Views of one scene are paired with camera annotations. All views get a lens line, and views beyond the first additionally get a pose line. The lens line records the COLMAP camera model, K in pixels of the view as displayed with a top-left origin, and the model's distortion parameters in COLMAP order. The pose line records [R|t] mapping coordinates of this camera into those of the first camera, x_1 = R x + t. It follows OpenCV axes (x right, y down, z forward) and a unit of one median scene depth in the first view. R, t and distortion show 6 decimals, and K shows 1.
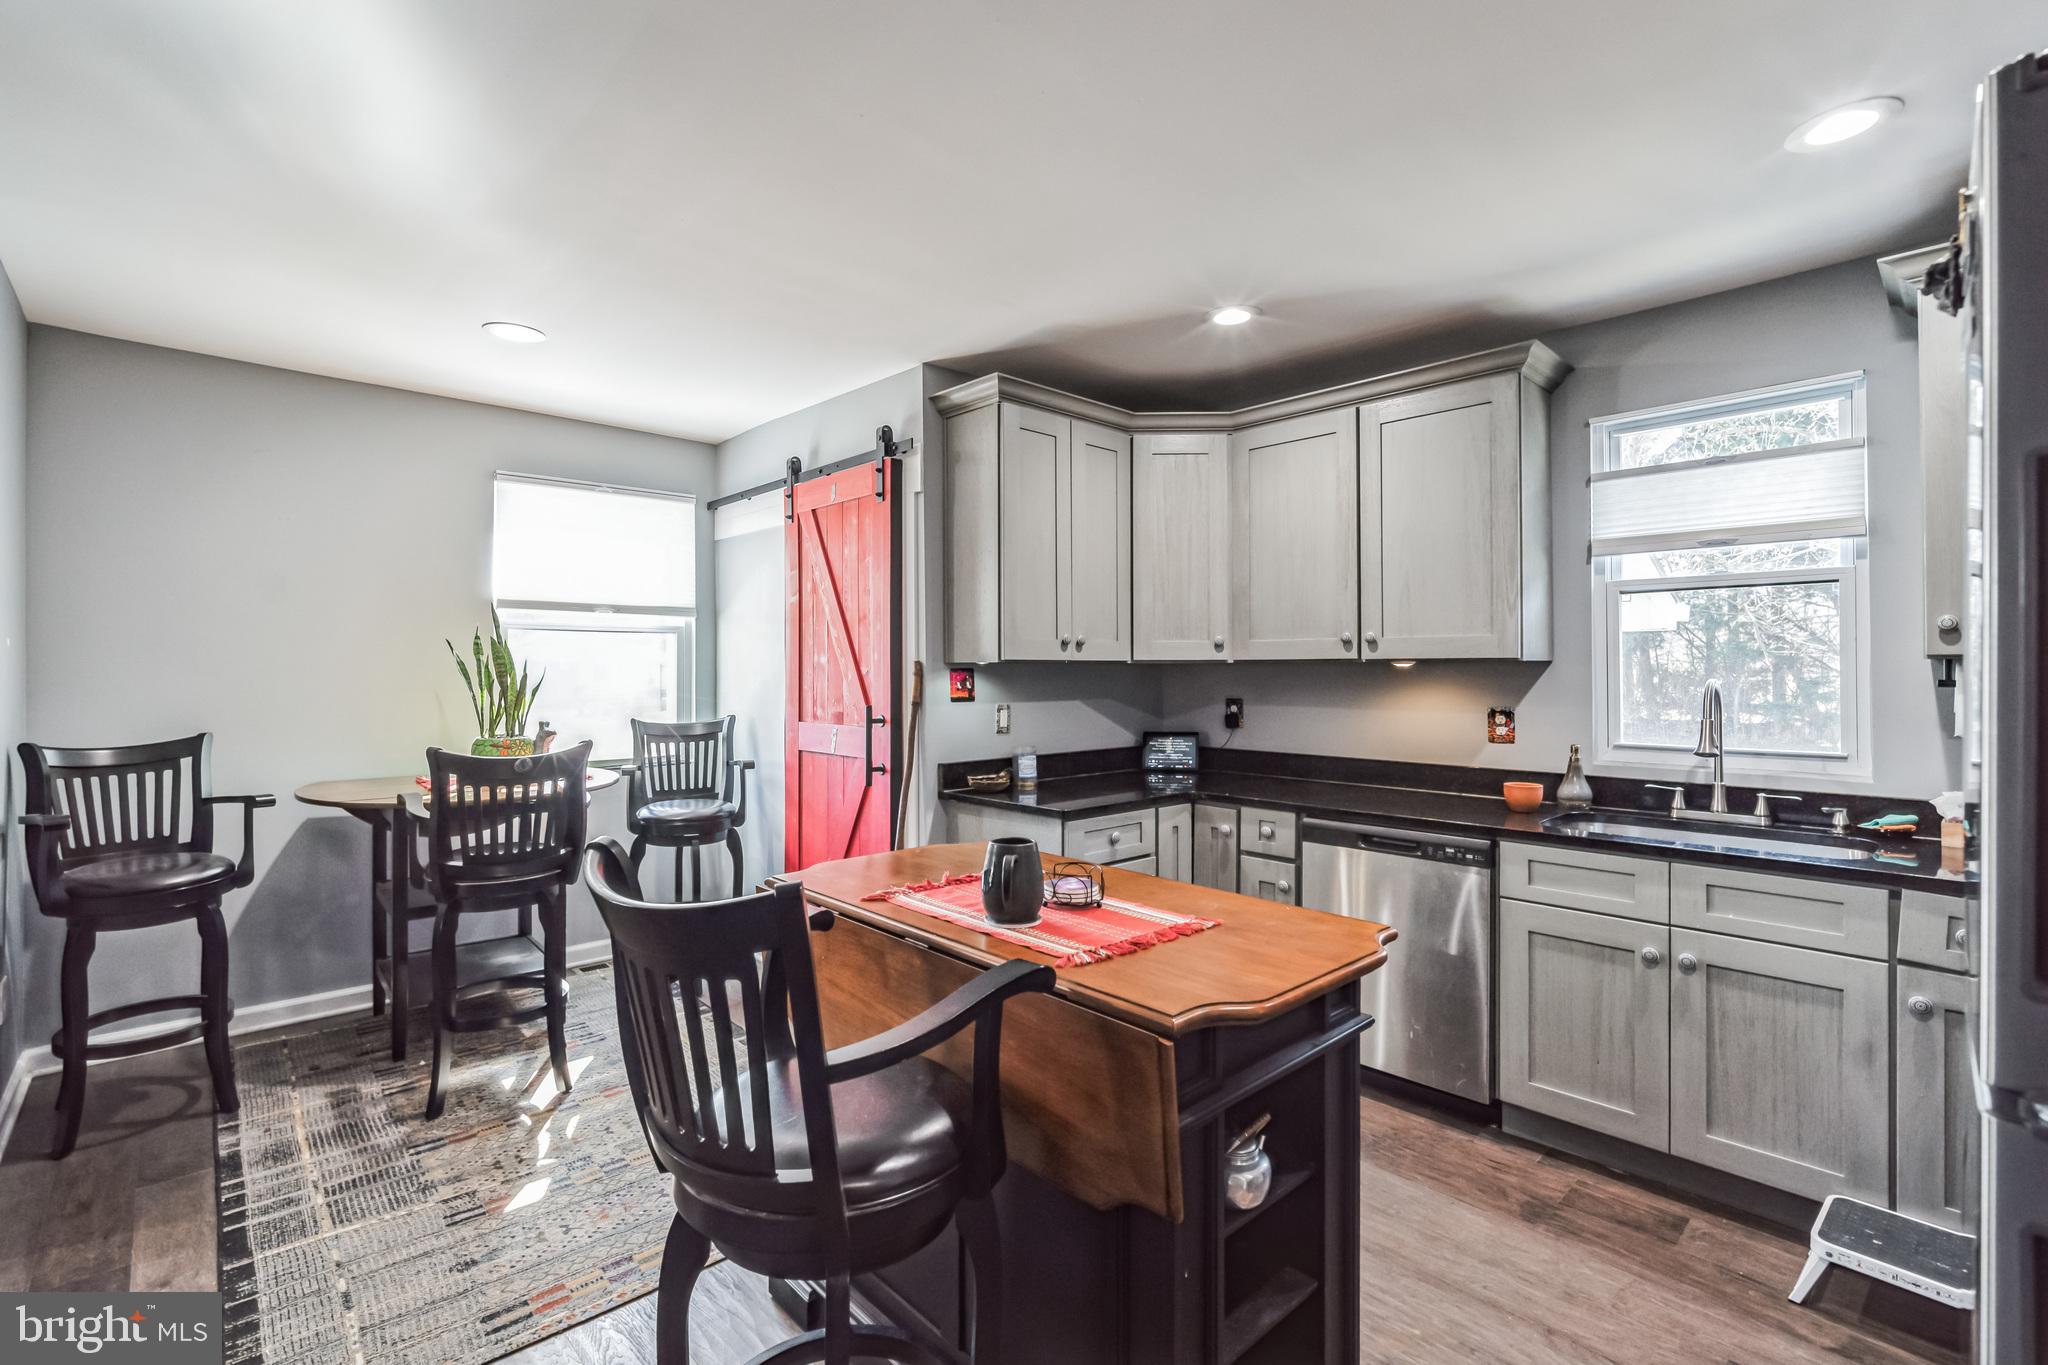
lens RADIAL K [[926.6, 0, 1020.0], [0, 926.6, 673.2], [0, 0, 1]] dist [-0.002654, -0.000291]
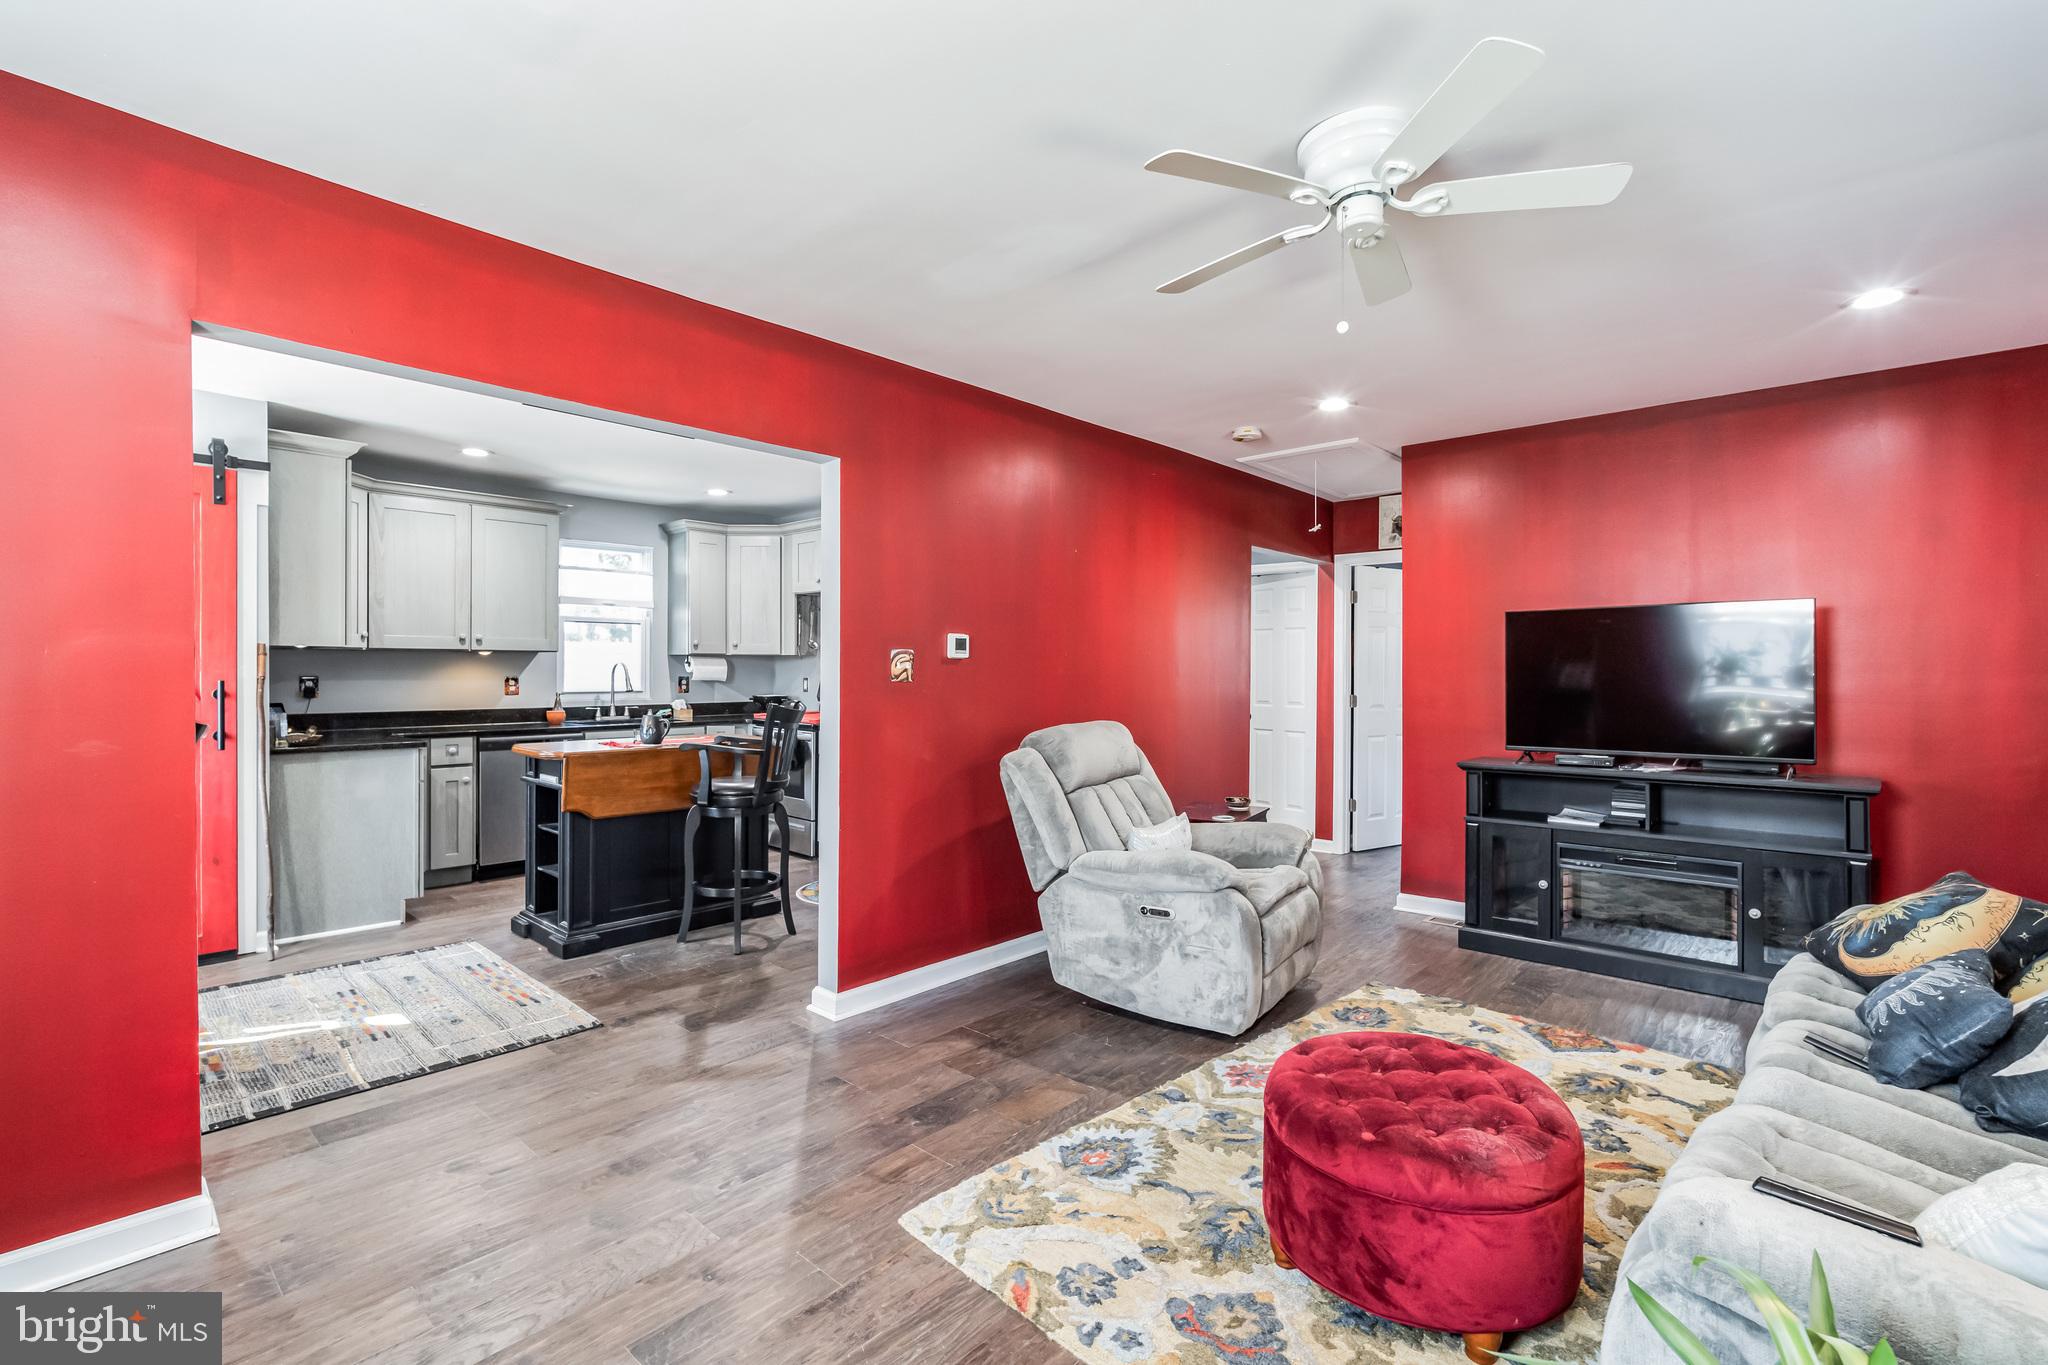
lens RADIAL K [[926.6, 0, 1020.0], [0, 926.6, 673.2], [0, 0, 1]] dist [-0.002654, -0.000291]
pose [[-0.075630, -0.003012, 0.997131, -1.590159], [0.003507, 0.999988, 0.003287, 0.029999], [-0.997130, 0.003746, -0.075618, 0.110614]]
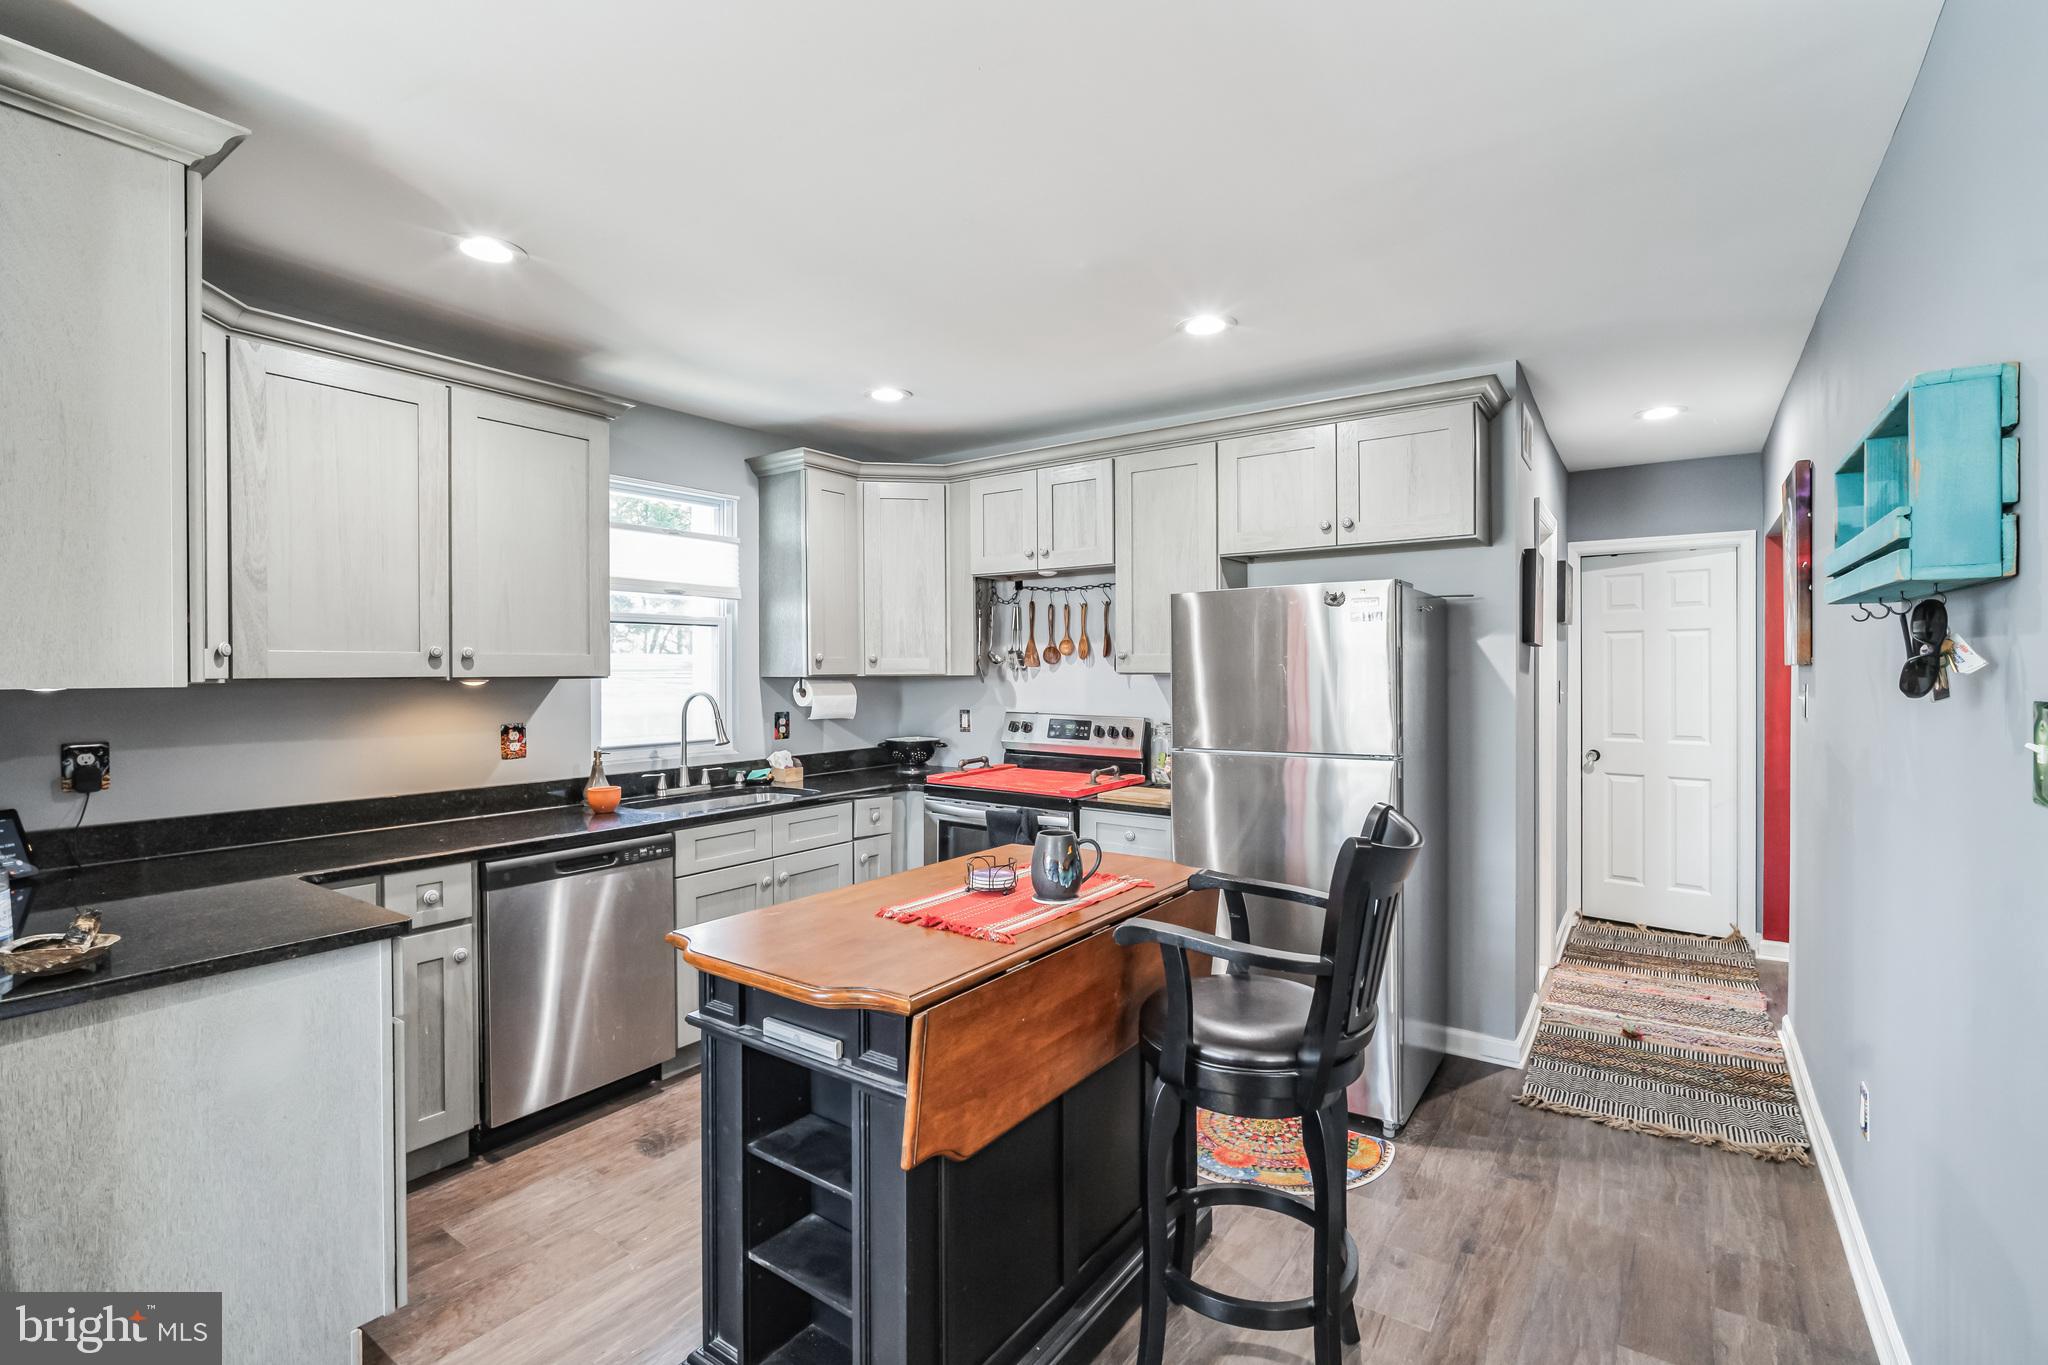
lens RADIAL K [[928.1, 0, 1027.0], [0, 928.1, 677.2], [0, 0, 1]] dist [-0.001758, 0.000132]
pose [[-0.202972, -0.002622, 0.979181, -0.652324], [0.012744, 0.999905, 0.005319, -0.014222], [-0.979102, 0.013559, -0.202920, 0.710534]]
